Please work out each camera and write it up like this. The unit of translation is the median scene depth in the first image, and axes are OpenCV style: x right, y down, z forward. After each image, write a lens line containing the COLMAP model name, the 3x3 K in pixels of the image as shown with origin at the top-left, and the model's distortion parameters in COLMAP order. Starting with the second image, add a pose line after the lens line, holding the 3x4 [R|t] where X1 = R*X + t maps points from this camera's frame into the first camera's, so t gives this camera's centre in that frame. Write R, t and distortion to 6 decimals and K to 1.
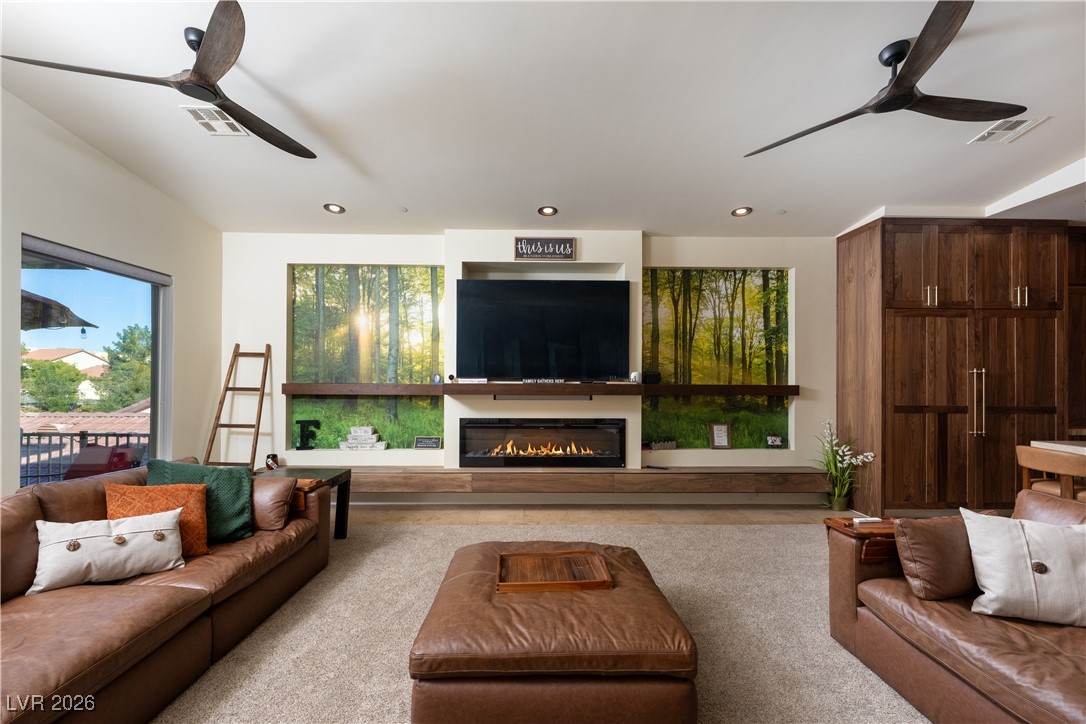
lens RADIAL K [[456.7, 0, 540.6], [0, 456.7, 380.8], [0, 0, 1]] dist [-0.000557, 0.000047]
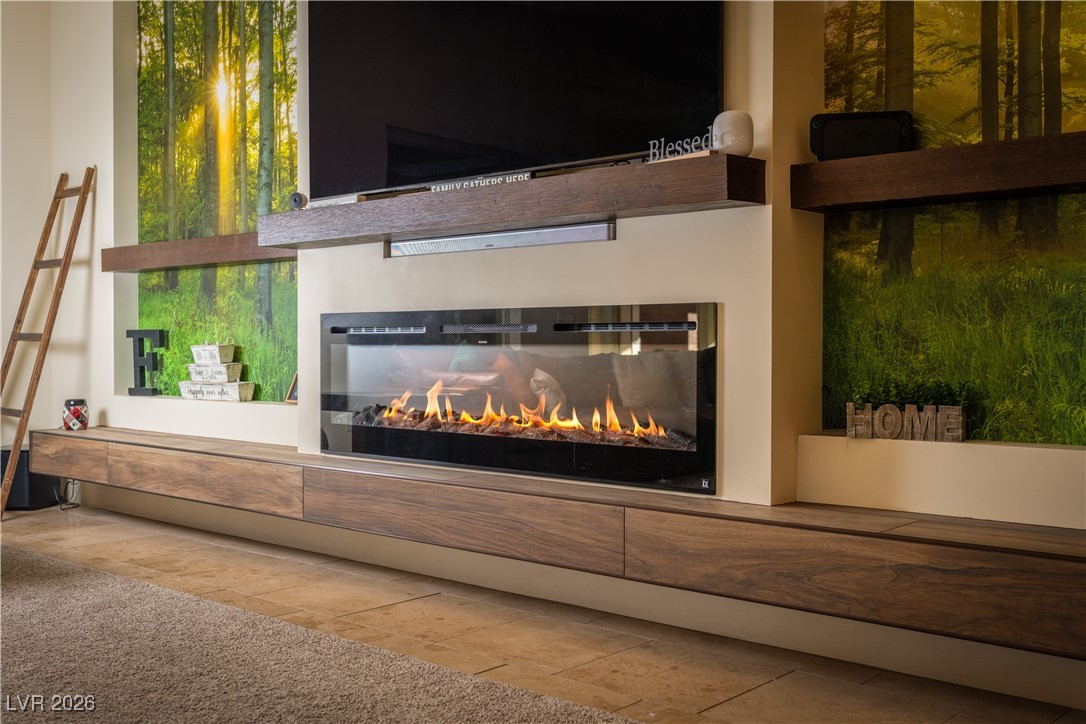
lens RADIAL K [[1126.4, 0, 545.2], [0, 1126.4, 347.9], [0, 0, 1]] dist [0.004459, 0.001394]
pose [[0.729803, -0.001176, -0.683657, 0.522164], [0.005894, 0.999972, 0.004572, 0.099625], [0.683632, -0.007366, 0.729789, 0.453459]]
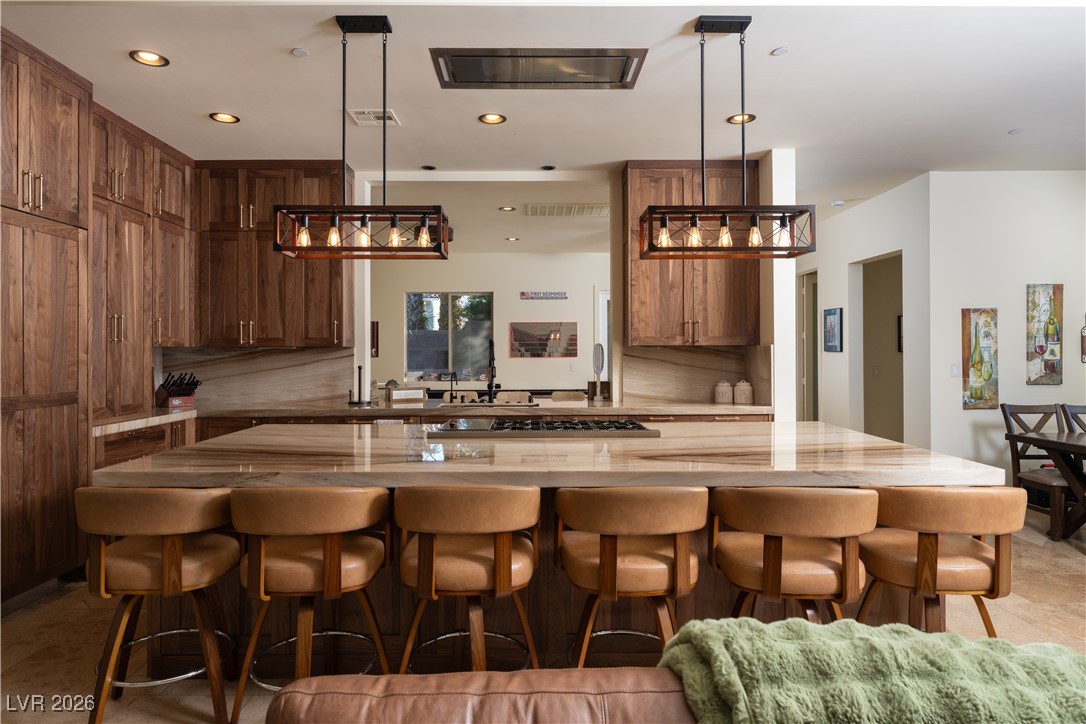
lens RADIAL K [[645.8, 0, 541.7], [0, 645.8, 348.6], [0, 0, 1]] dist [-0.000276, -0.000116]
pose [[0.001938, 0.001779, 0.999997, 0.259615], [0.000835, 0.999998, -0.001780, 0.002064], [-0.999998, 0.000838, 0.001937, 0.349517]]
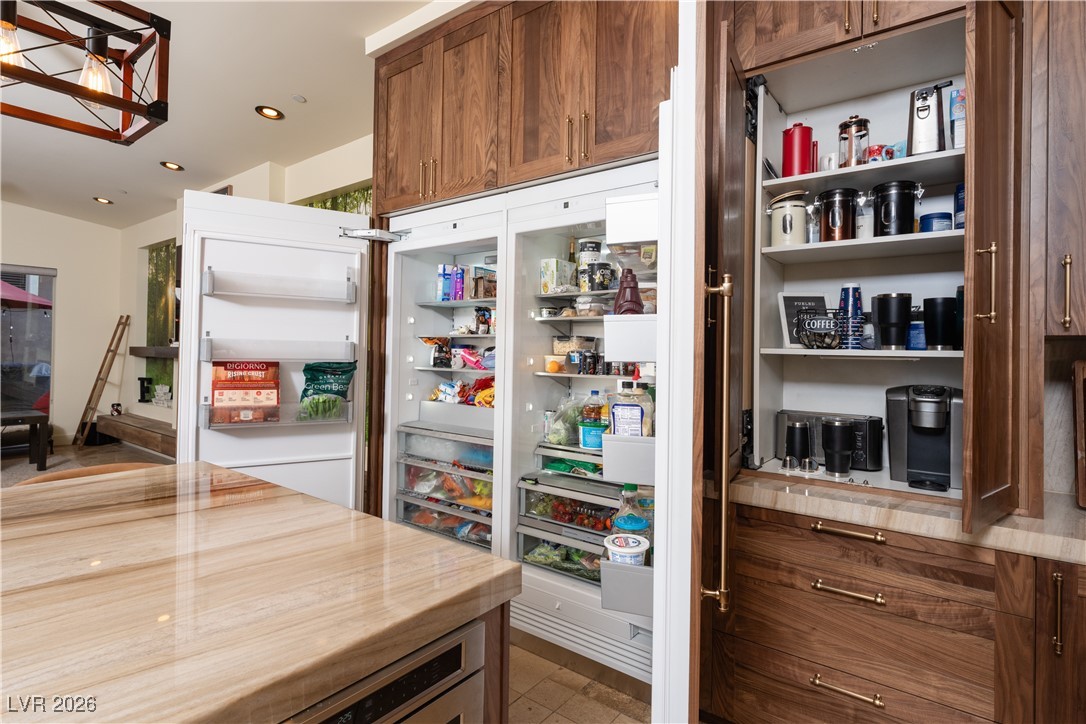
lens RADIAL K [[542.9, 0, 537.6], [0, 542.9, 344.8], [0, 0, 1]] dist [0.000863, 0.000190]
pose [[0.782612, -0.000235, -0.622510, 1.154412], [-0.009097, 0.999889, -0.011815, 0.007345], [0.622444, 0.014909, 0.782523, 0.518295]]
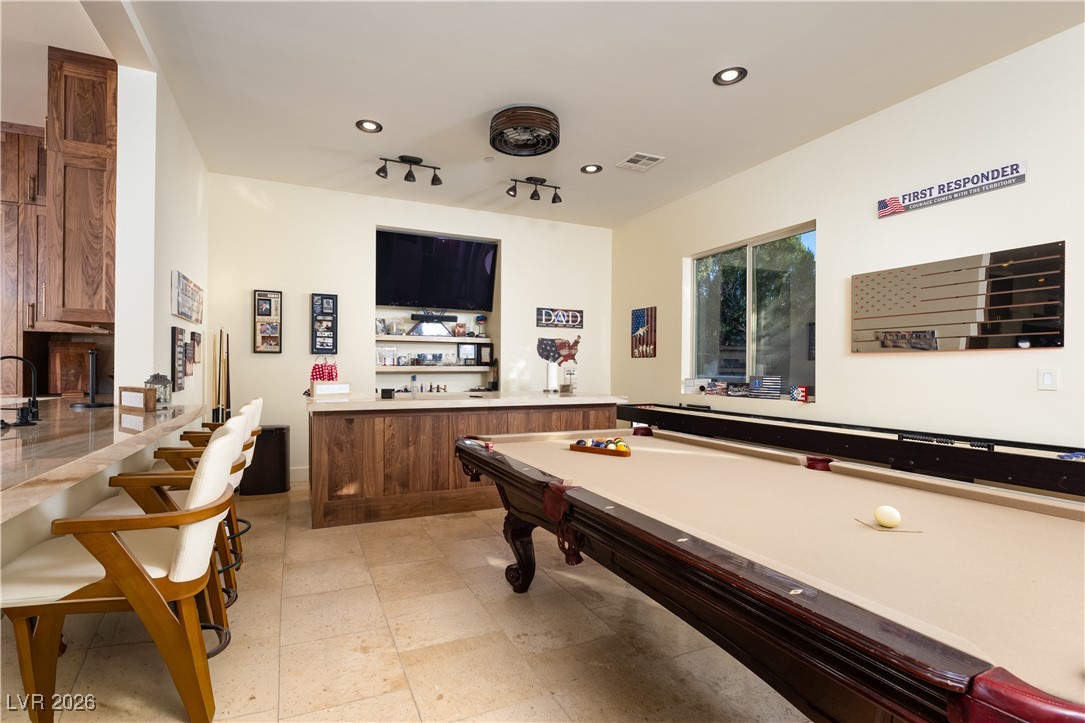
lens RADIAL K [[485.9, 0, 499.4], [0, 485.9, 366.8], [0, 0, 1]] dist [-0.000594, -0.000123]
pose [[0.929255, 0.001978, 0.369433, 1.572798], [-0.002584, 0.999996, 0.001145, 0.046776], [-0.369429, -0.002018, 0.929257, -0.010321]]
